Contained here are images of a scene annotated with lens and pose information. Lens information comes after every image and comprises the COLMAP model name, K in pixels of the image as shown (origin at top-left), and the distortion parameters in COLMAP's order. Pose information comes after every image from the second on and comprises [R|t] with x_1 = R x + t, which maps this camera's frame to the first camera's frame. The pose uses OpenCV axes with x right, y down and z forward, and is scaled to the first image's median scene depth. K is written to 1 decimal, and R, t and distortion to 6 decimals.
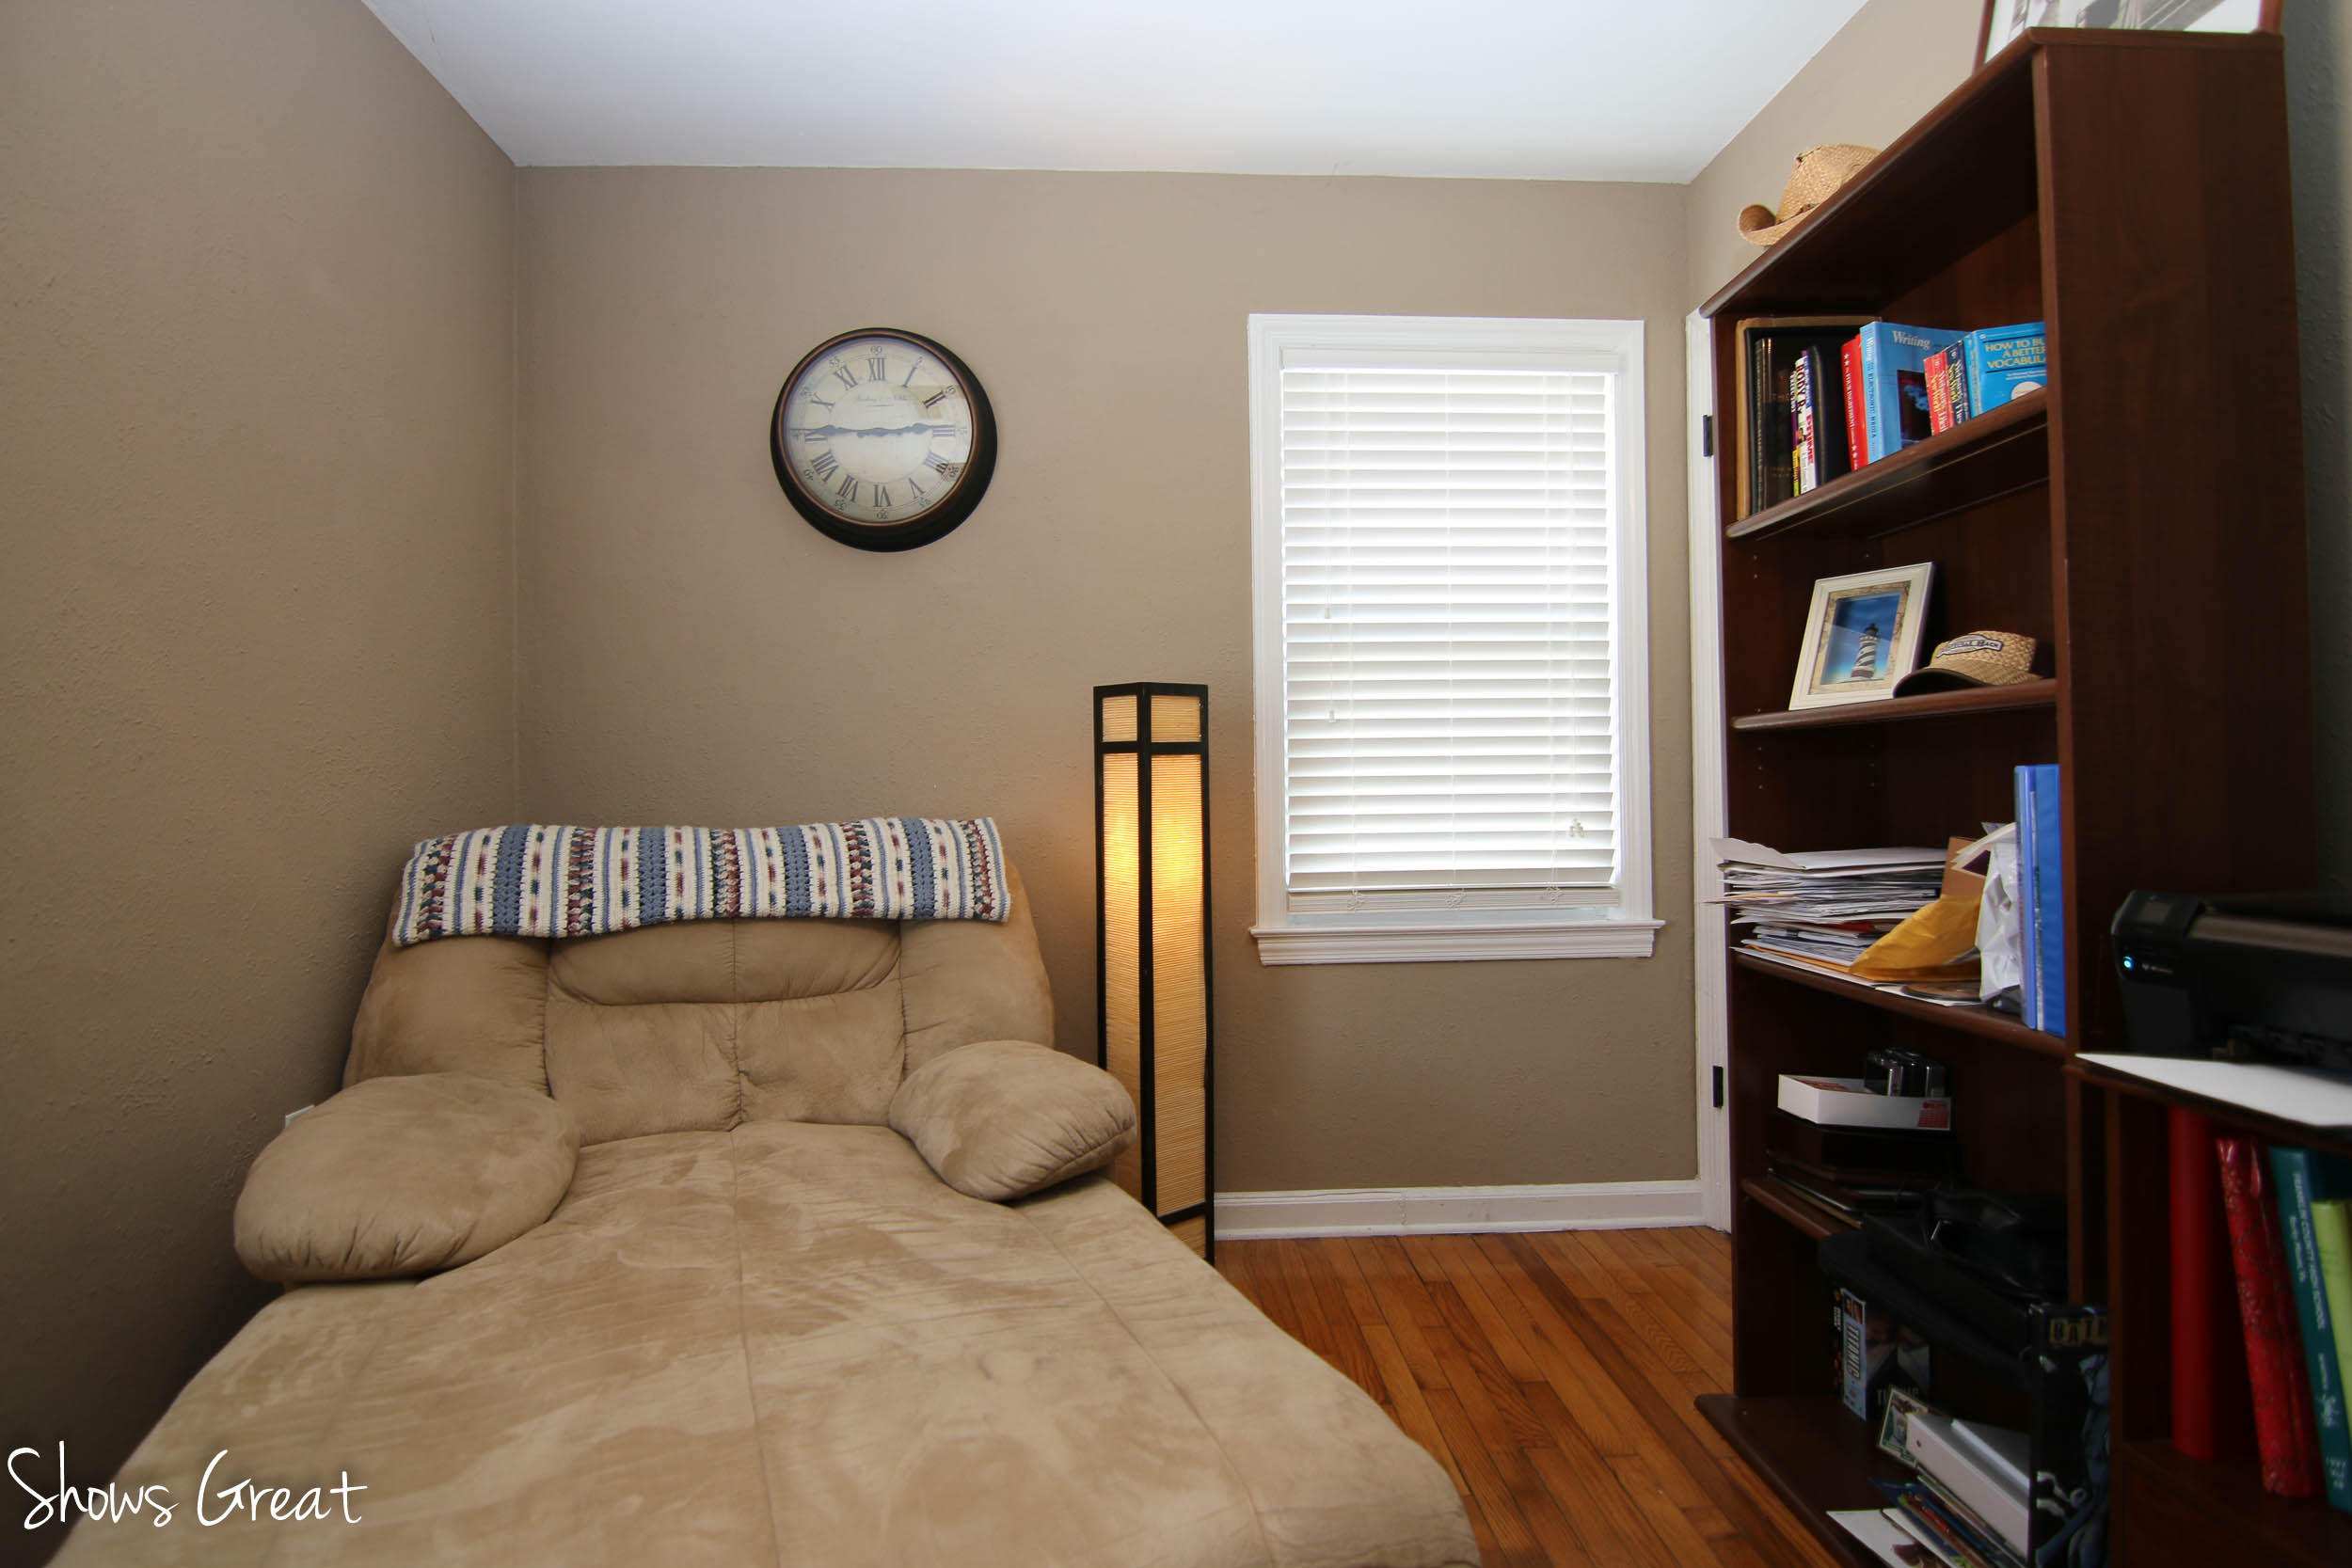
lens RADIAL K [[1180.0, 0, 1178.9], [0, 1180.0, 791.8], [0, 0, 1]] dist [-0.014548, -0.006437]
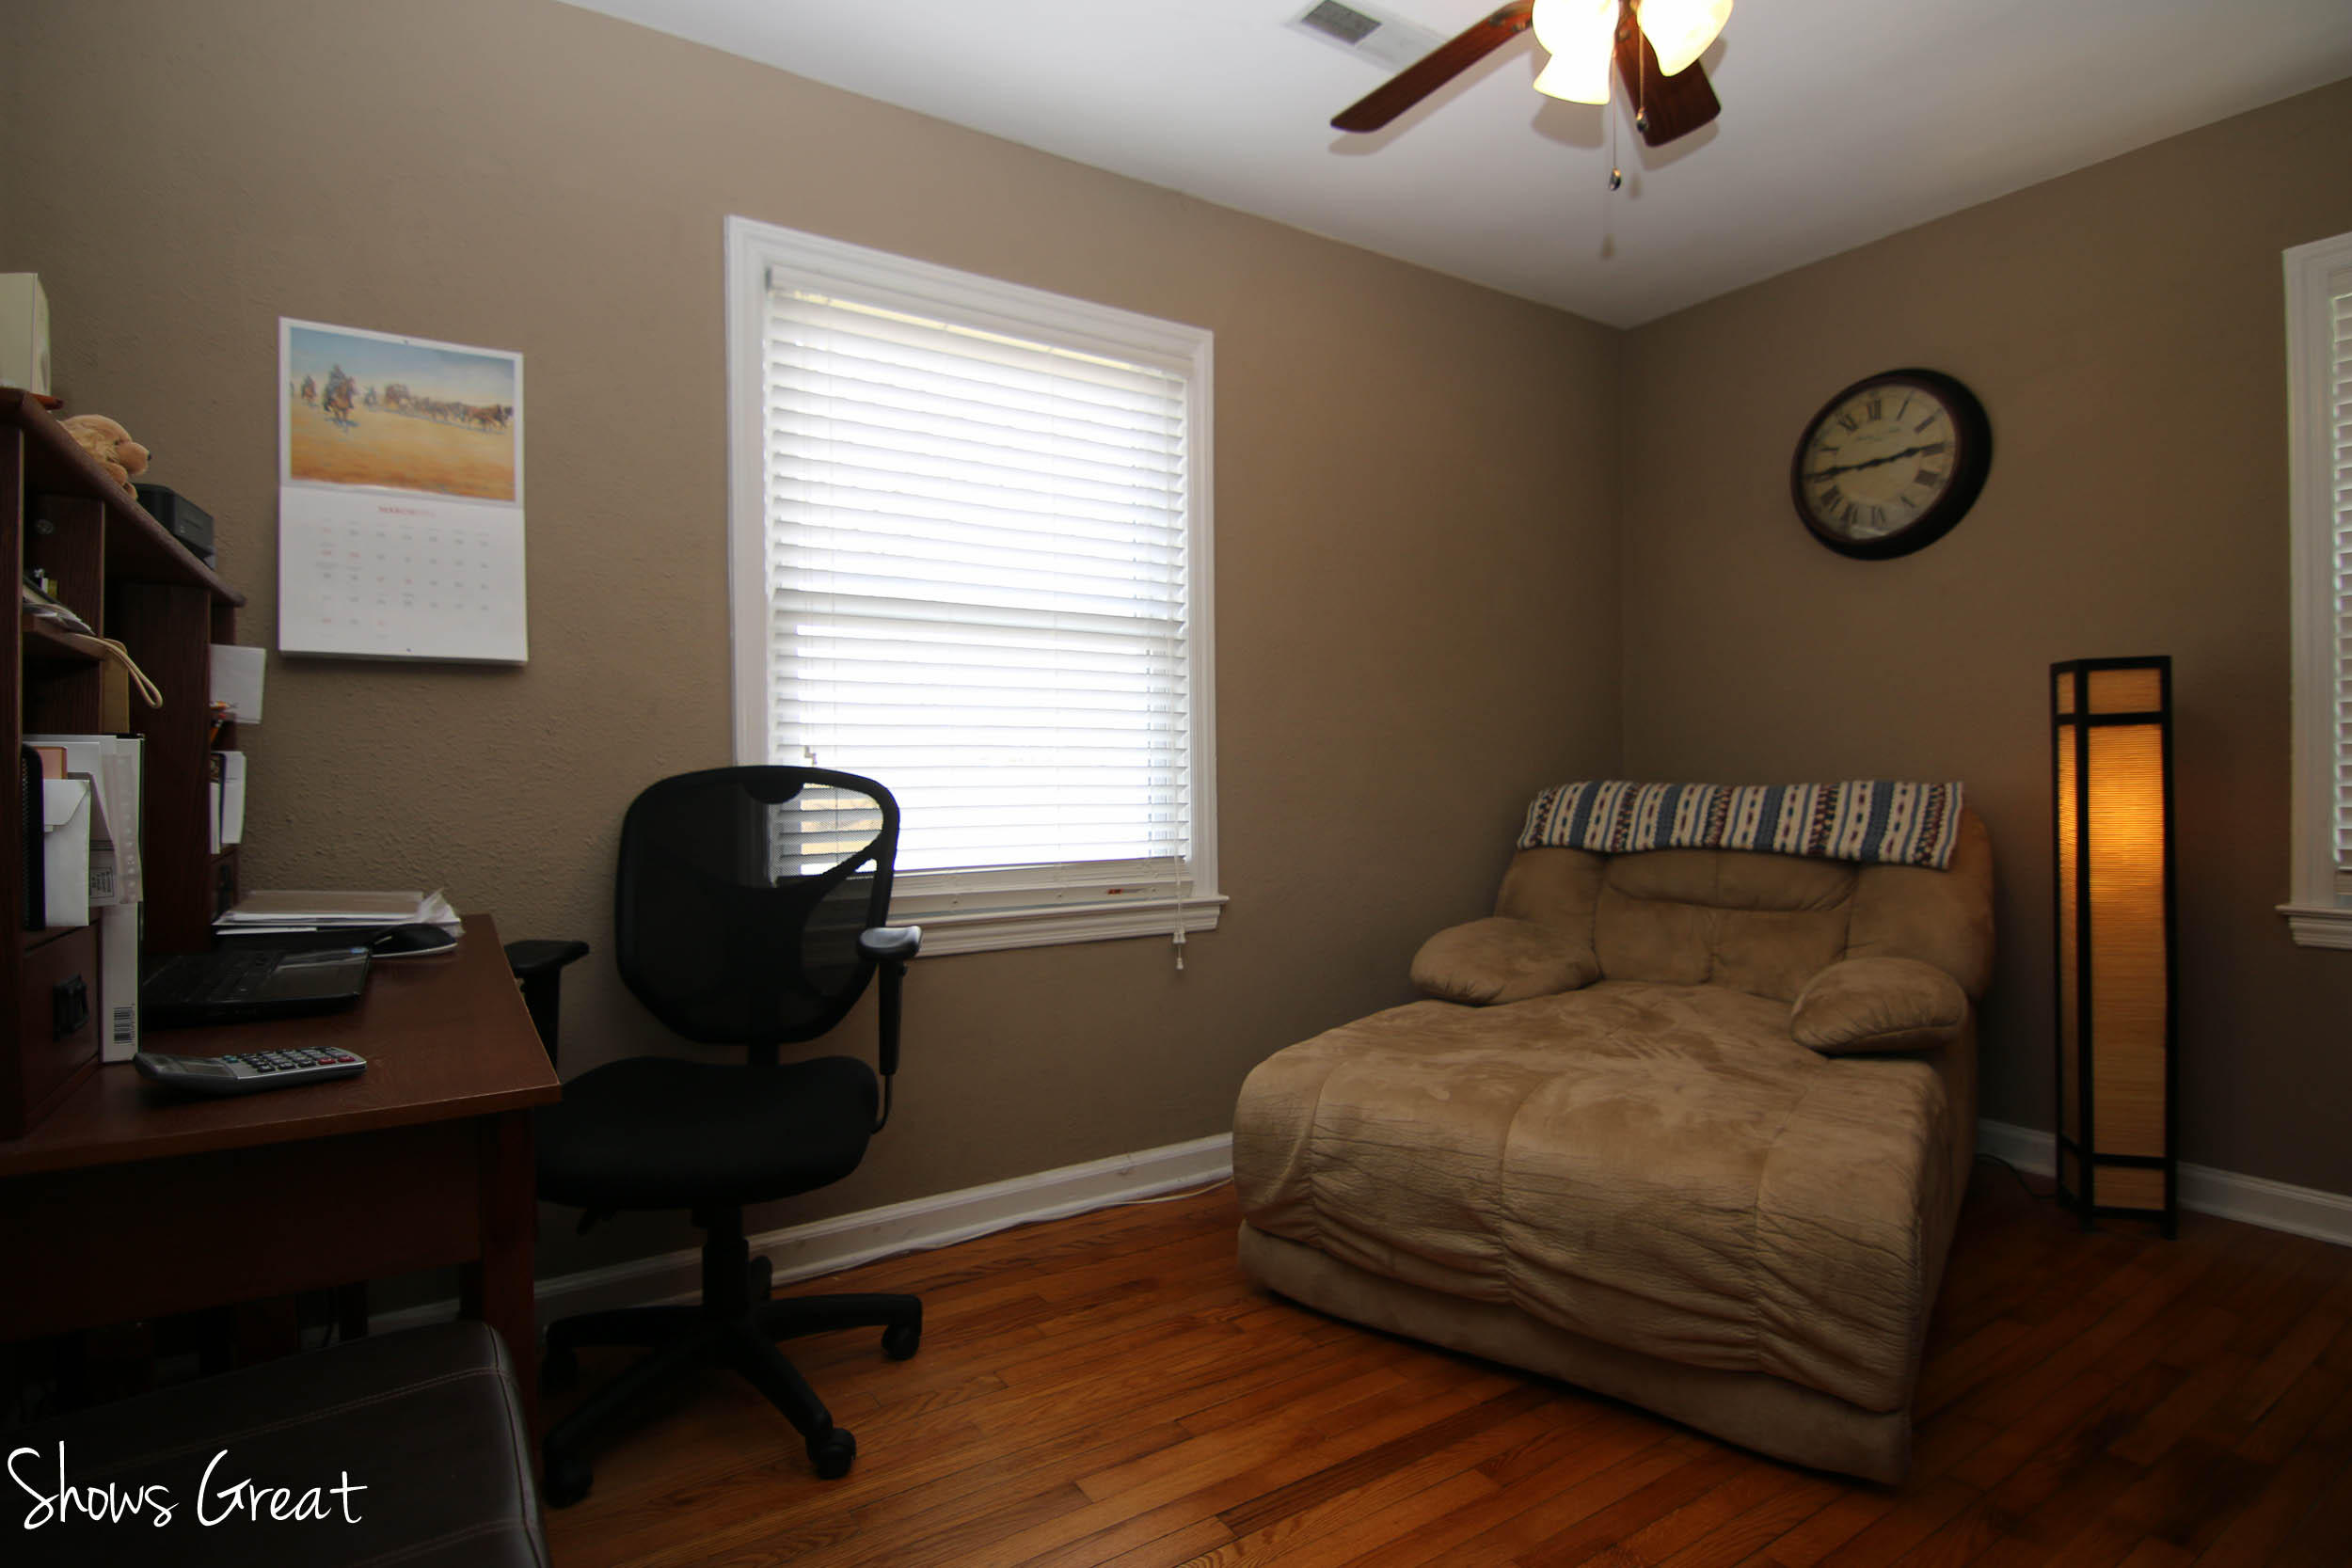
lens RADIAL K [[1180.0, 0, 1182.7], [0, 1180.0, 776.9], [0, 0, 1]] dist [-0.014548, -0.006437]
pose [[0.515030, 0.013680, -0.857063, 0.503993], [0.002784, 0.999841, 0.017631, -0.006391], [0.857168, -0.011467, 0.514910, -0.286860]]
